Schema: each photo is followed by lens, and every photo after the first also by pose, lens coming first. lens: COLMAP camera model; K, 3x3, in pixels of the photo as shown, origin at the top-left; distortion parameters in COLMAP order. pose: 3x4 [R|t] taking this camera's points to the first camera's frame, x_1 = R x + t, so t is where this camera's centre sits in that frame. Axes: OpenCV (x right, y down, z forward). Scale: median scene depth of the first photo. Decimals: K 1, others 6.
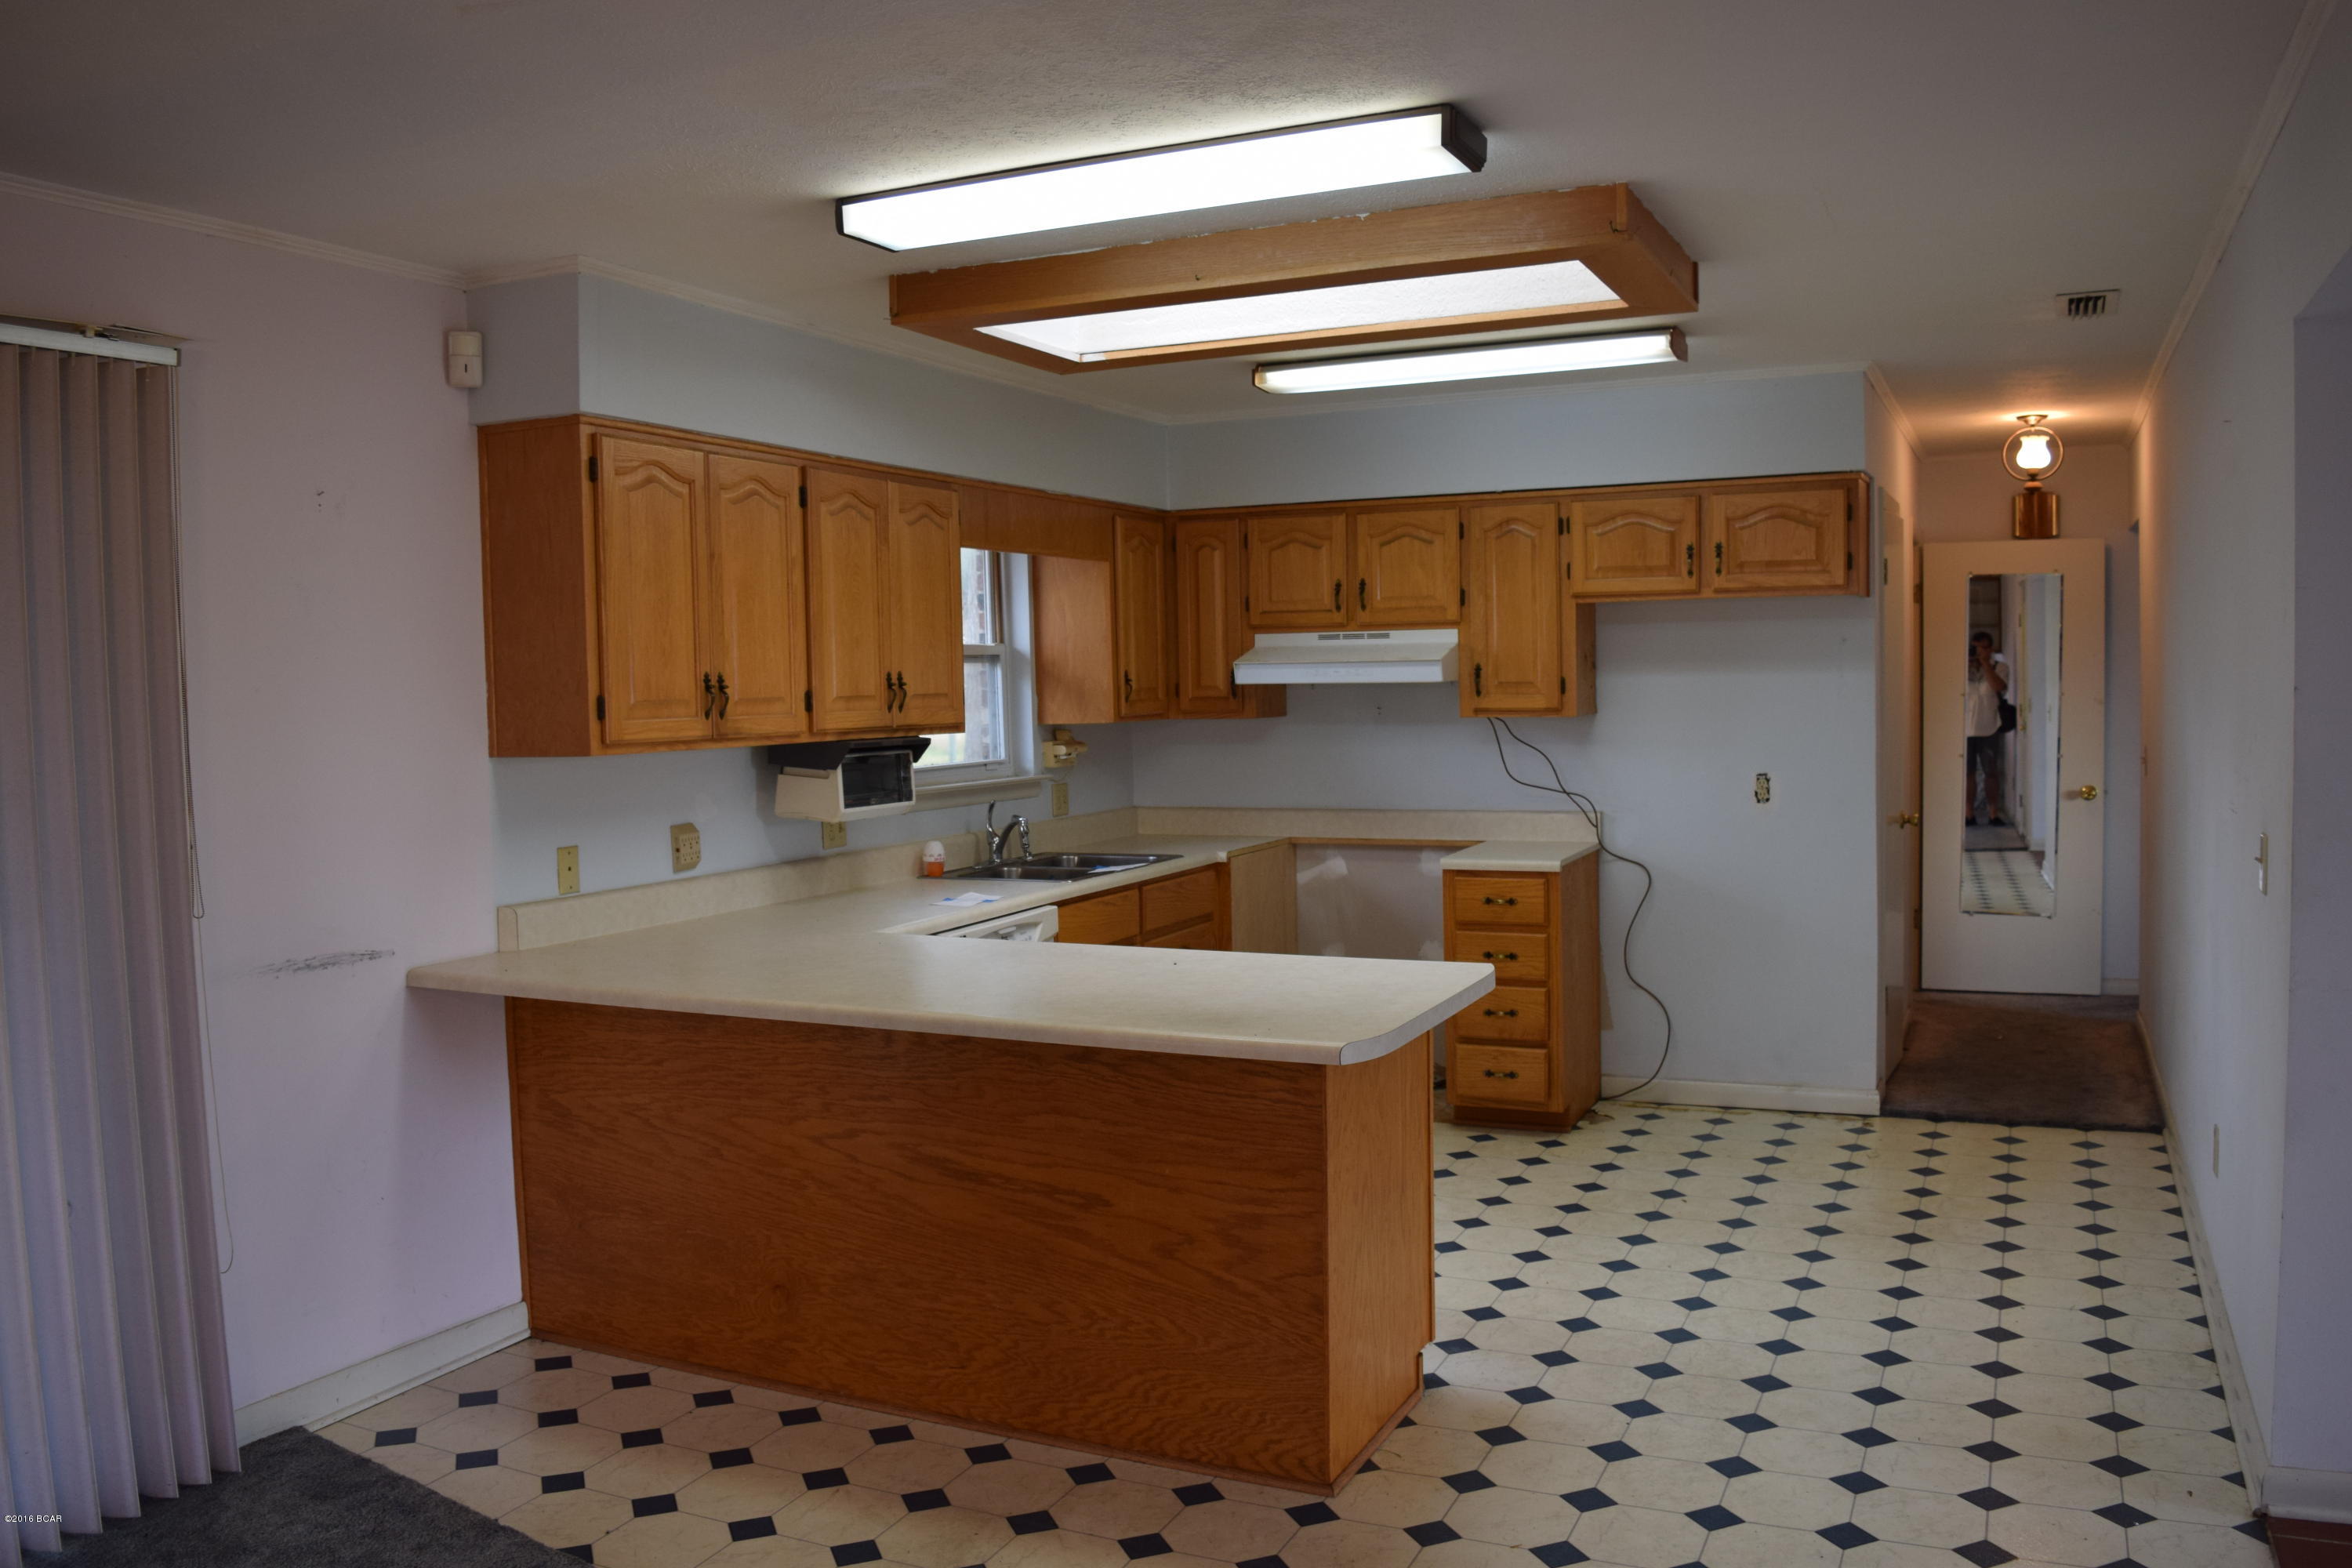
lens RADIAL K [[1855.6, 0, 1183.4], [0, 1855.6, 794.7], [0, 0, 1]] dist [-0.098988, 0.028554]
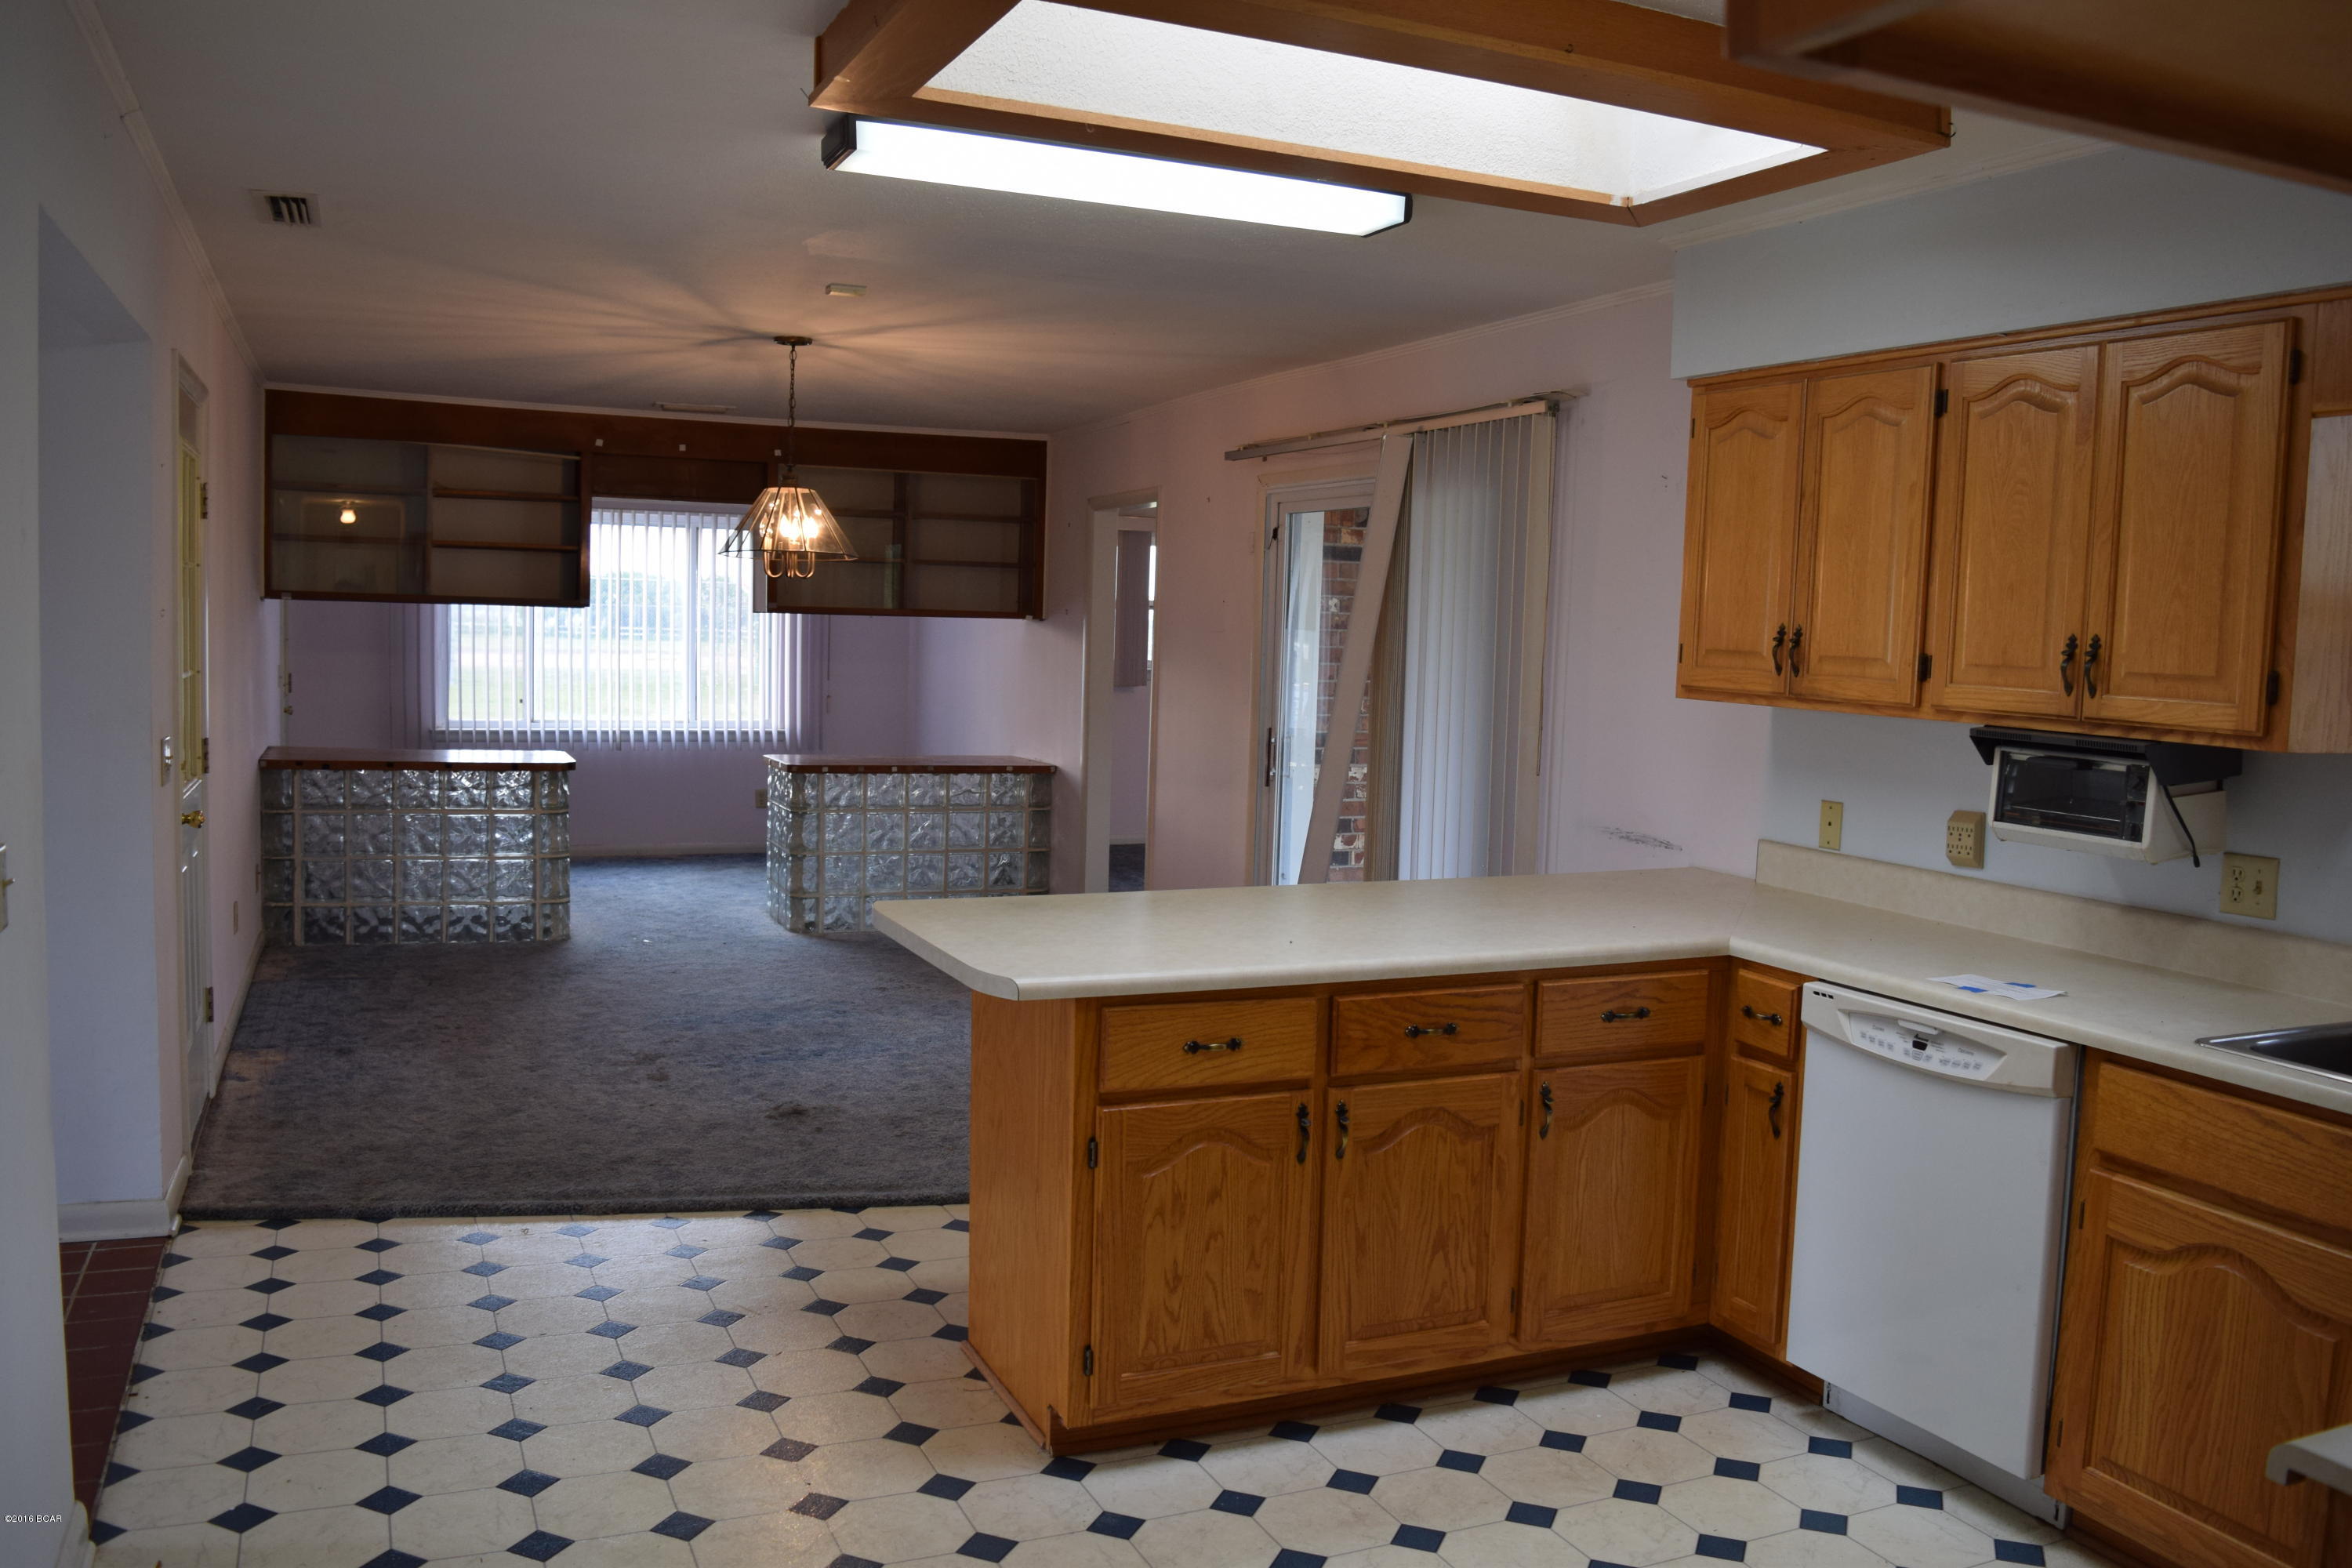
lens RADIAL K [[1855.6, 0, 1176.9], [0, 1855.6, 780.2], [0, 0, 1]] dist [-0.098988, 0.028554]
pose [[-0.662018, 0.064591, -0.746699, 0.618894], [-0.065060, 0.987566, 0.143109, -0.098739], [0.746658, 0.143321, -0.649585, 1.352422]]
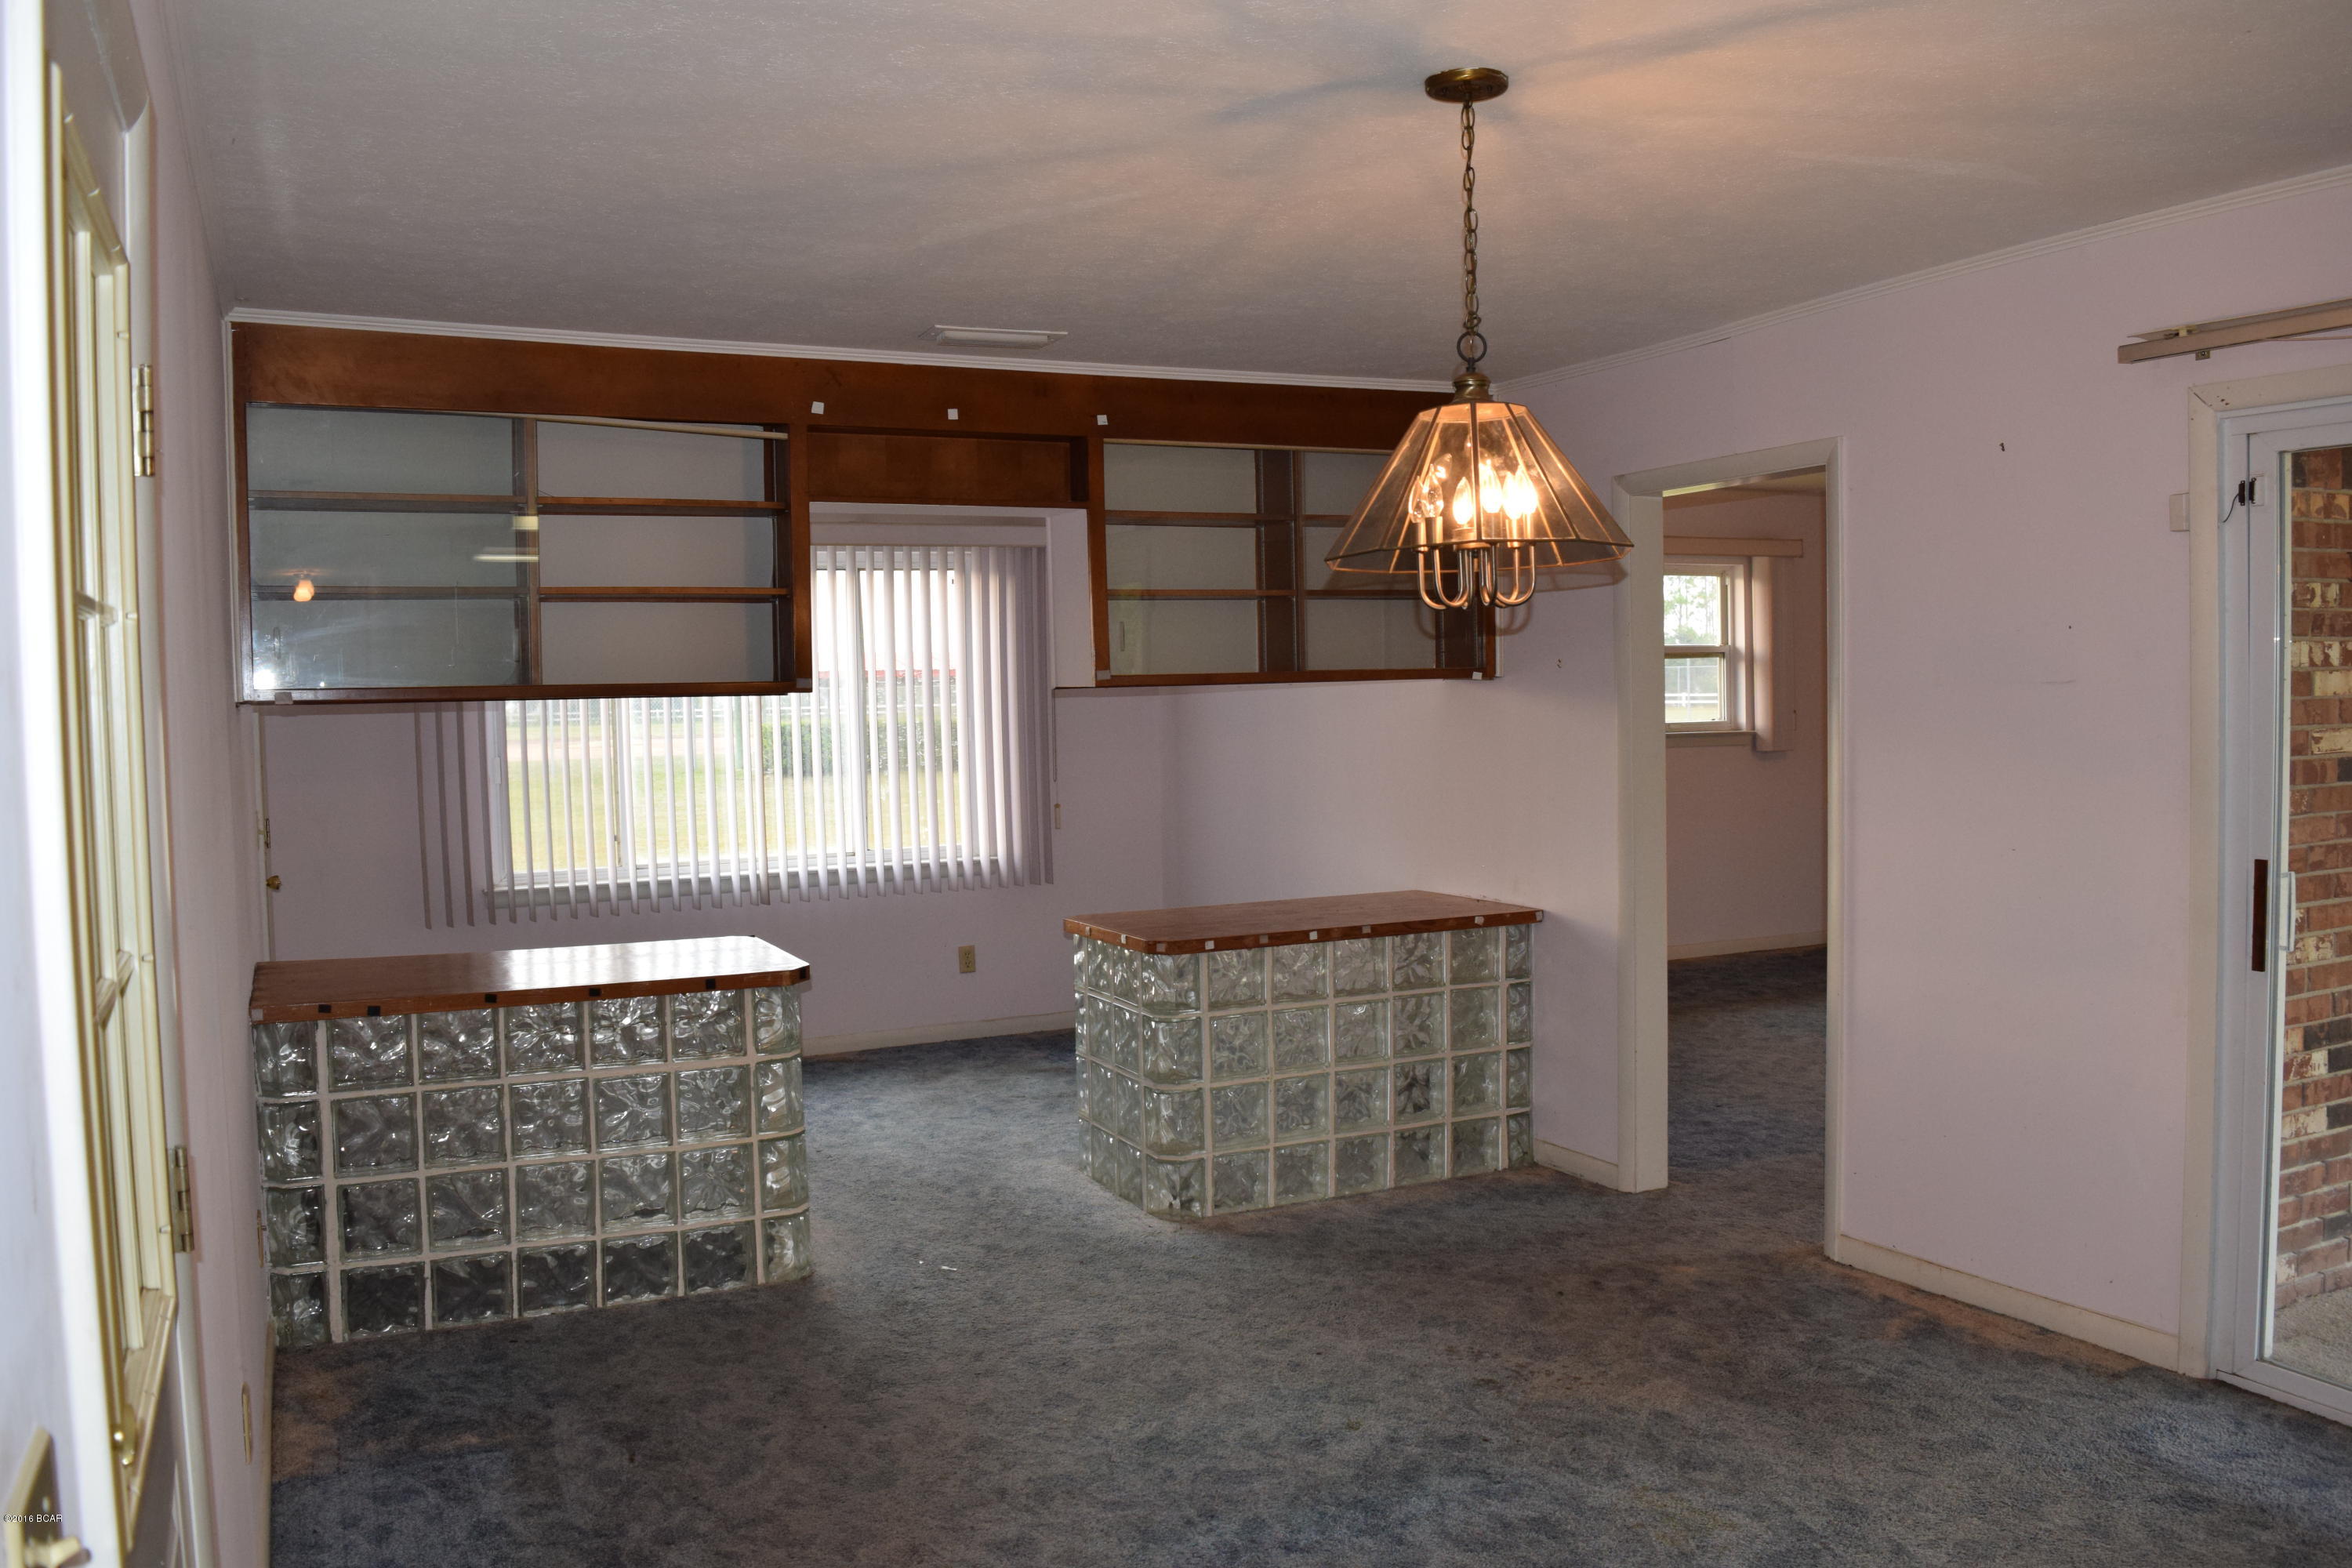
lens RADIAL K [[1855.6, 0, 1189.5], [0, 1855.6, 778.0], [0, 0, 1]] dist [-0.098988, 0.028554]
pose [[-0.630553, 0.074066, -0.772604, 0.322197], [-0.017164, 0.993862, 0.109286, -0.041196], [0.775956, 0.082171, -0.625412, 0.551226]]
